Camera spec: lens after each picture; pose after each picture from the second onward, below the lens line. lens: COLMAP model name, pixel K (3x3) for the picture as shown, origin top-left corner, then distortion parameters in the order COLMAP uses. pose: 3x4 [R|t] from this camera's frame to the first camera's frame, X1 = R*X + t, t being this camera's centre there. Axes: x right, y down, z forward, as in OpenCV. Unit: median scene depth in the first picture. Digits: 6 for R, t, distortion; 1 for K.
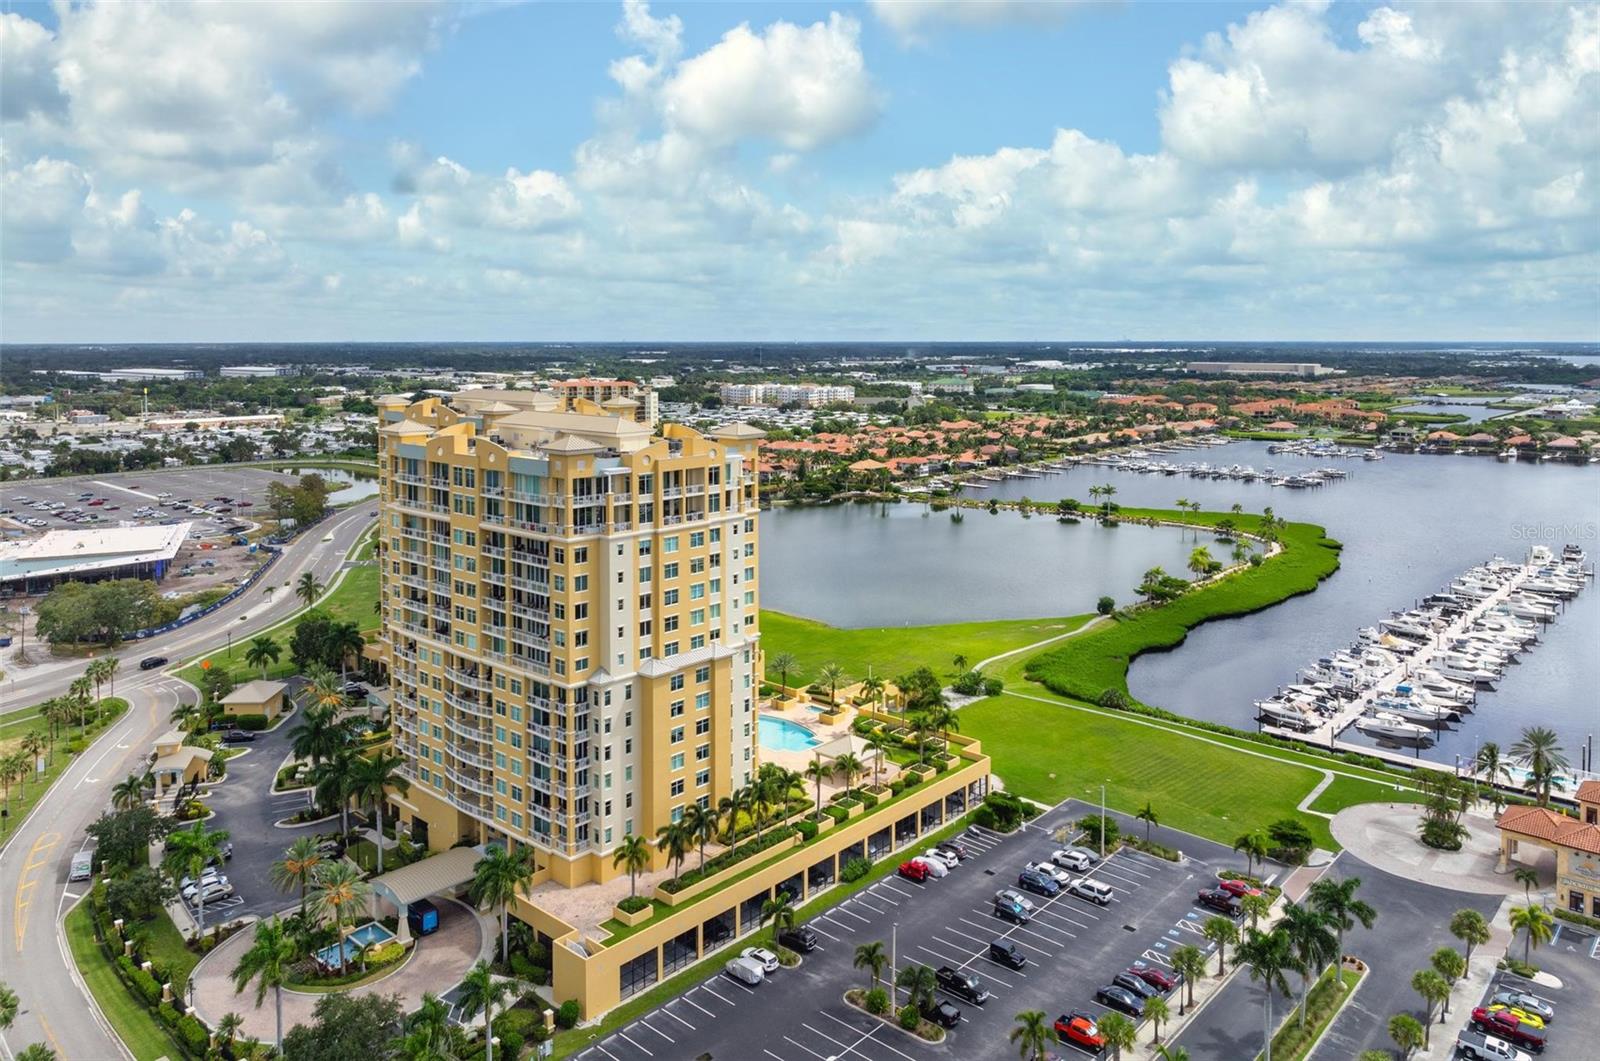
lens RADIAL K [[1132.6, 0, 801.7], [0, 1132.6, 392.3], [0, 0, 1]] dist [-0.004343, 0.007877]
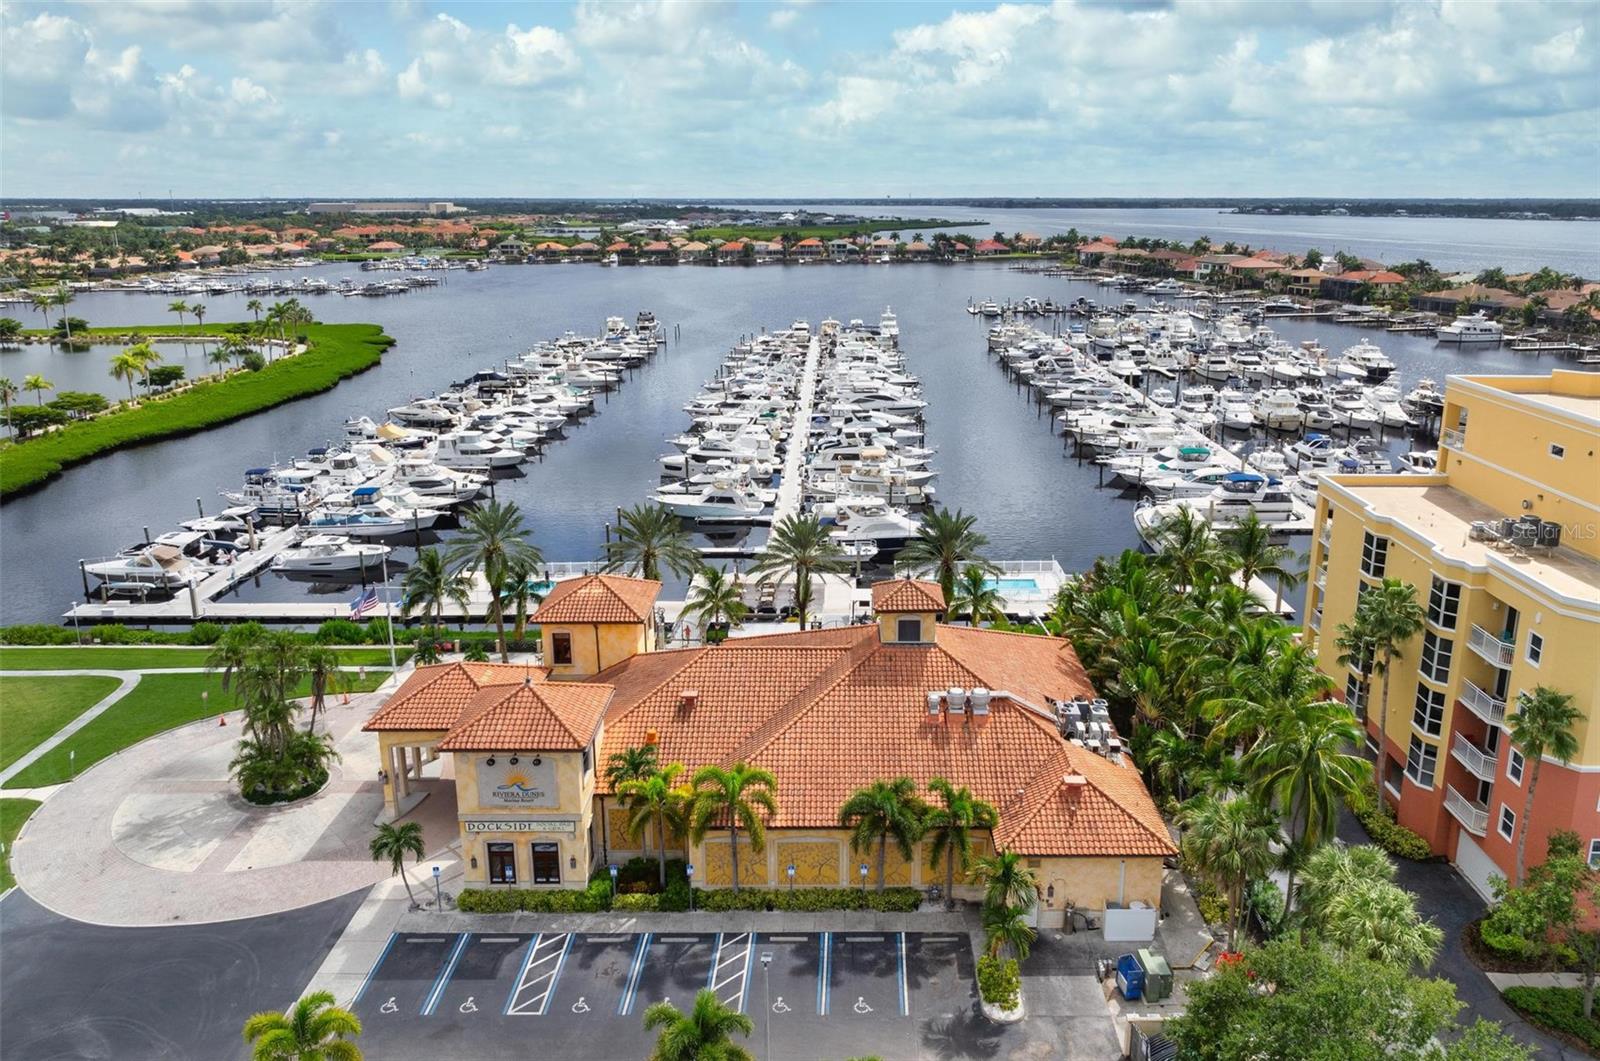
lens RADIAL K [[1142.6, 0, 838.2], [0, 1142.6, 527.6], [0, 0, 1]] dist [-0.000299, 0.002988]
pose [[0.745494, -0.186775, 0.639807, 0.273806], [0.032217, 0.968910, 0.245308, 0.116843], [-0.665733, -0.162263, 0.728334, 0.323381]]
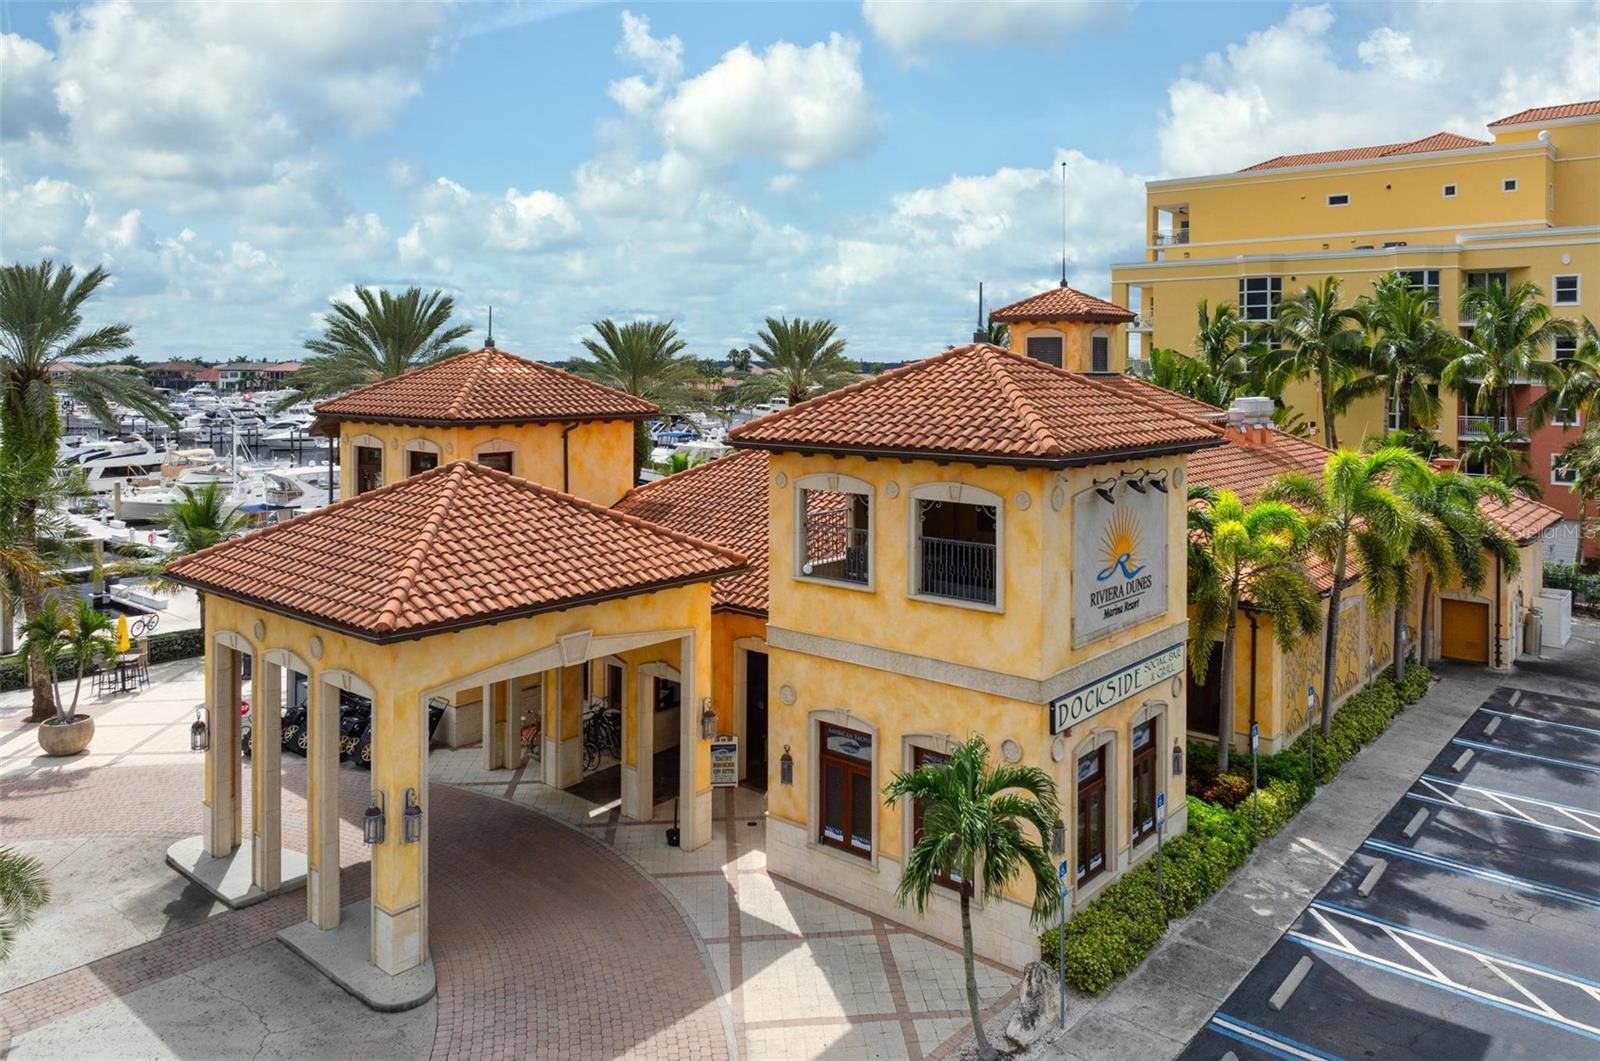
lens RADIAL K [[1129.0, 0, 803.8], [0, 1129.0, 566.6], [0, 0, 1]] dist [-0.004667, -0.003170]
pose [[-0.019404, -0.178491, 0.983750, 0.282456], [0.044330, 0.982814, 0.179196, 0.201988], [-0.998828, 0.047087, -0.011158, 0.542230]]
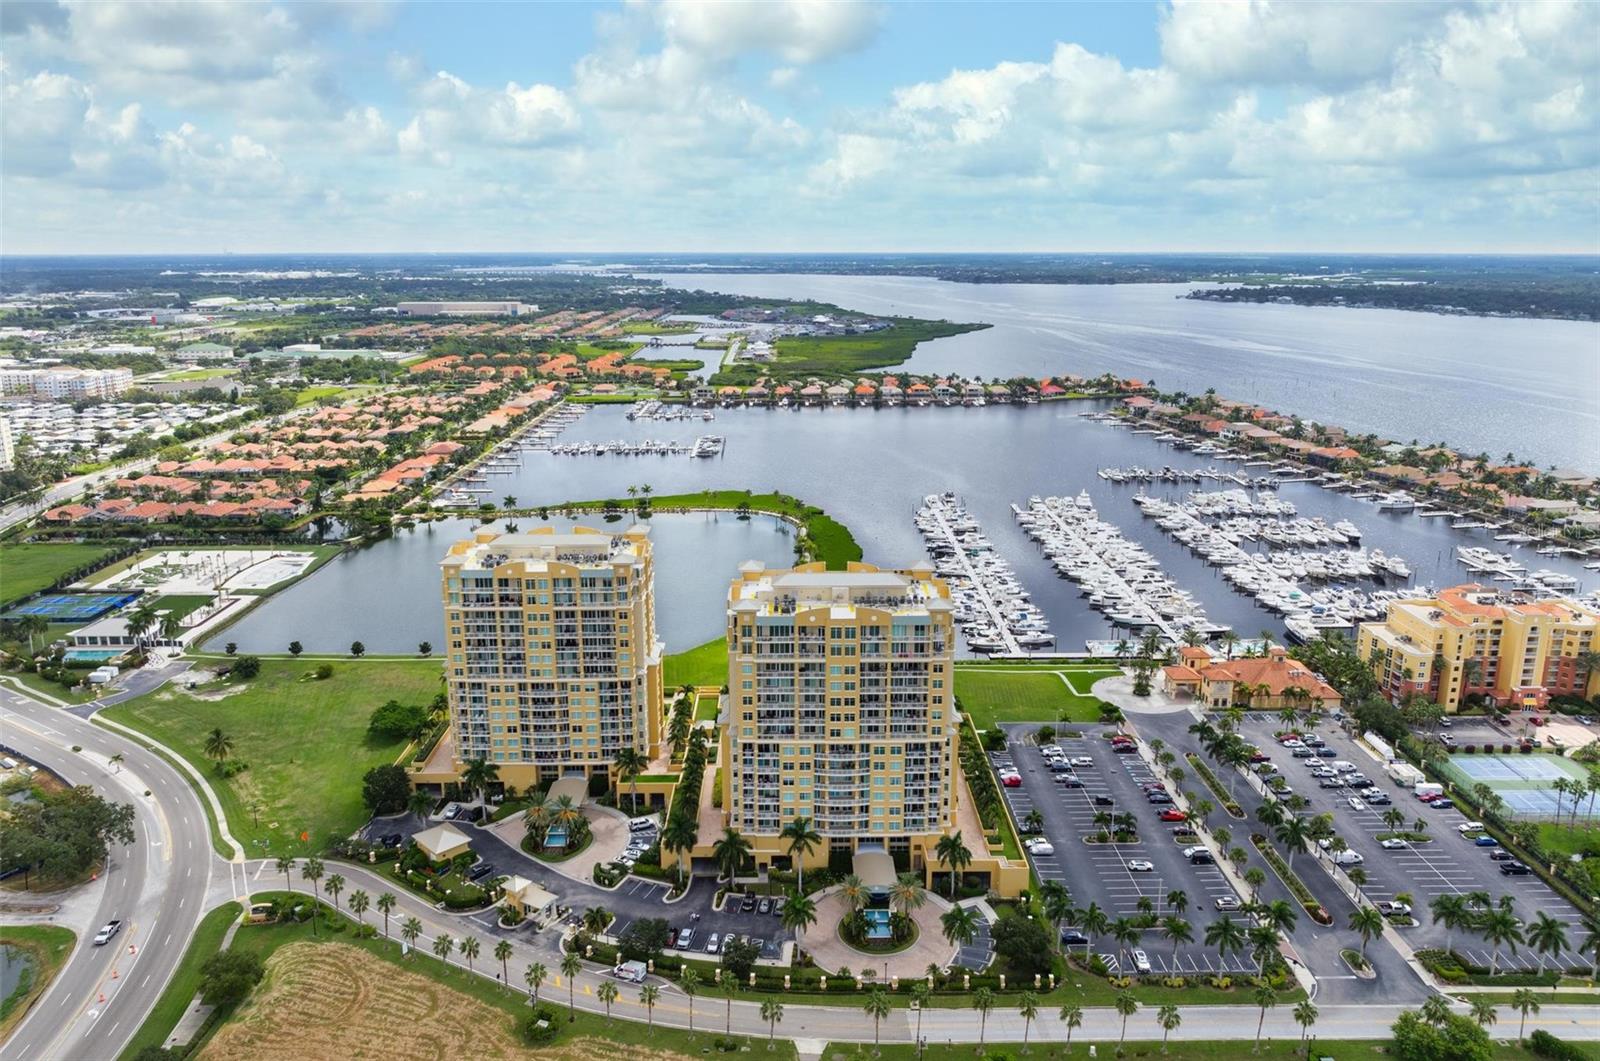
lens RADIAL K [[1114.4, 0, 801.6], [0, 1114.4, 525.4], [0, 0, 1]] dist [0.002202, -0.006831]
pose [[0.740239, -0.161864, 0.652569, -0.710948], [0.034572, 0.978468, 0.203484, -0.205471], [-0.671455, -0.128066, 0.729896, -0.022726]]
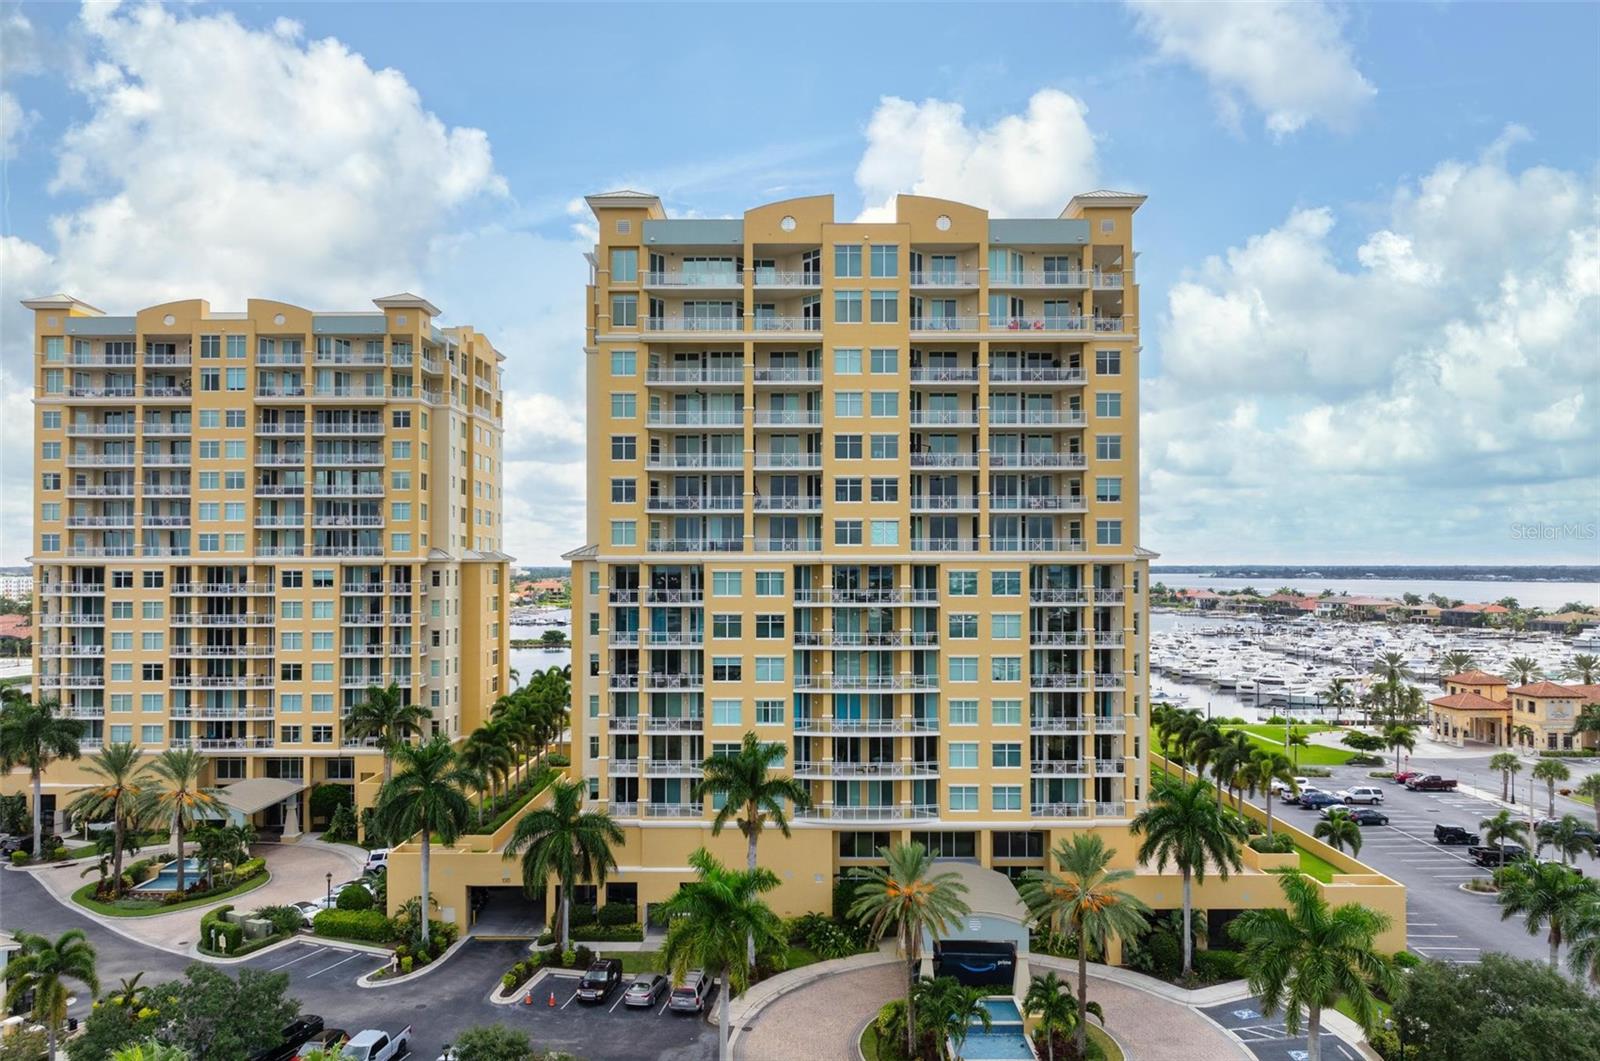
lens RADIAL K [[1129.0, 0, 803.8], [0, 1129.0, 566.6], [0, 0, 1]] dist [-0.004667, -0.003170]
pose [[0.746710, -0.002933, 0.665143, -0.396800], [0.032801, 0.998936, -0.032418, 0.140741], [-0.664341, 0.046025, 0.746012, 0.317947]]
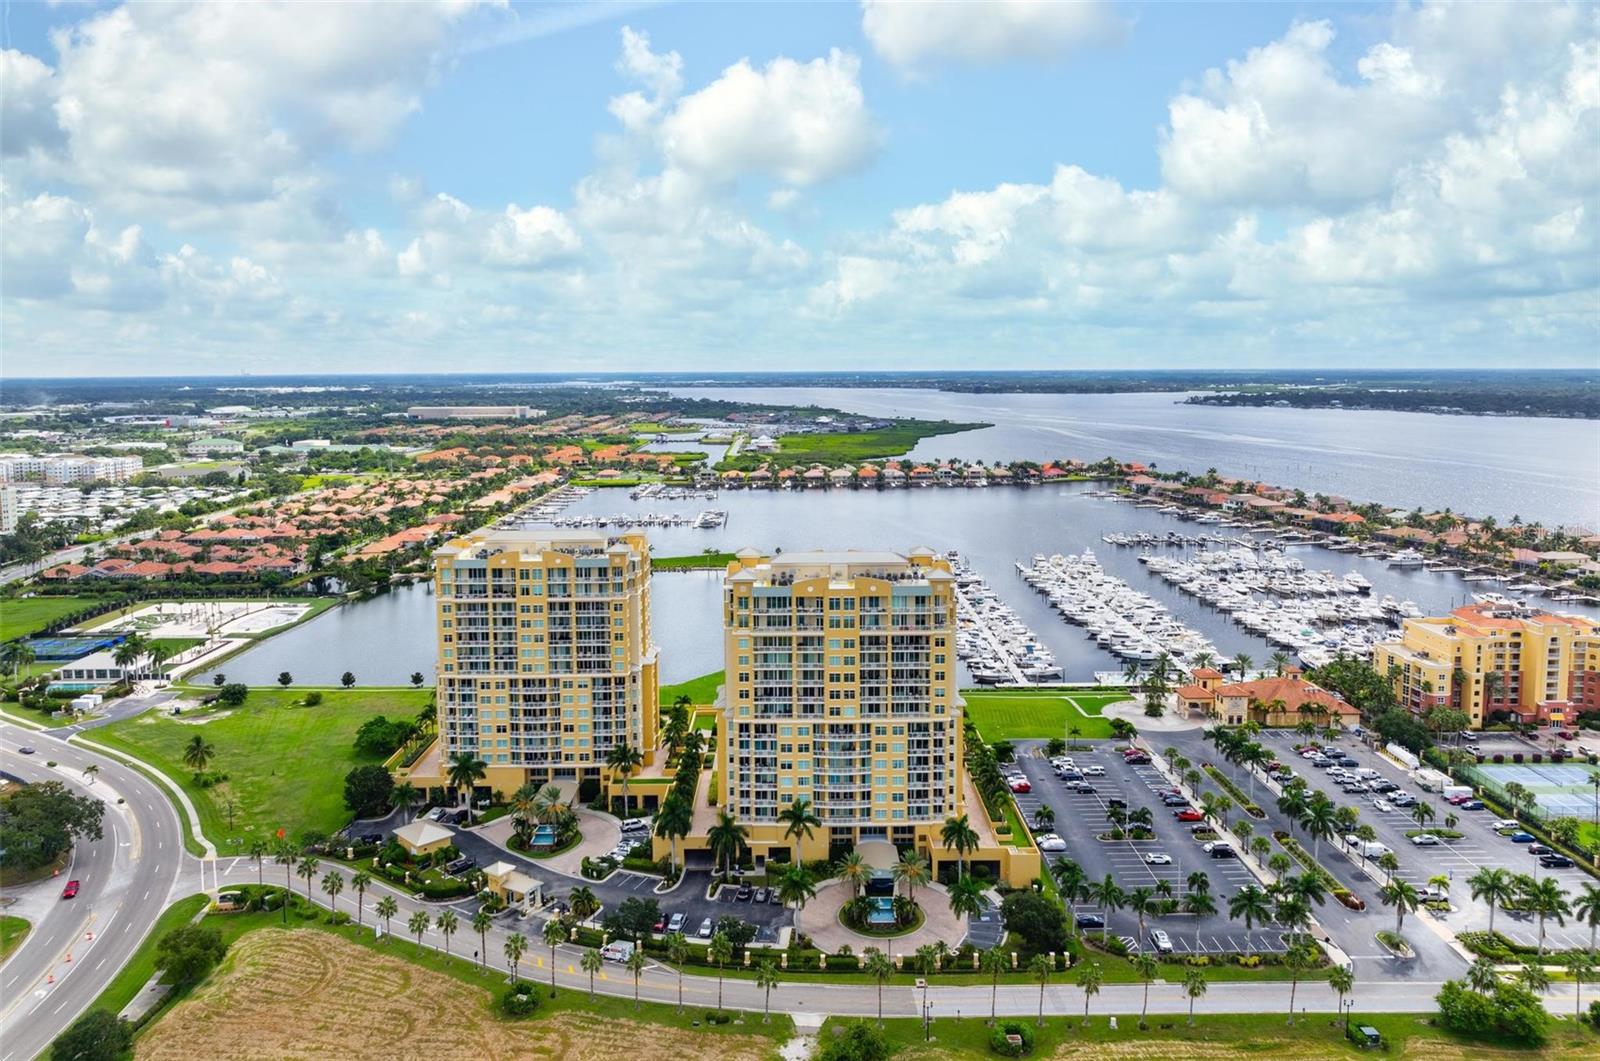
lens RADIAL K [[1116.6, 0, 800.1], [0, 1116.6, 490.0], [0, 0, 1]] dist [-0.002283, 0.003437]
pose [[0.743600, -0.076919, 0.664185, -0.714901], [0.039221, 0.996668, 0.071513, -0.099887], [-0.667473, -0.027127, 0.744140, -0.029634]]
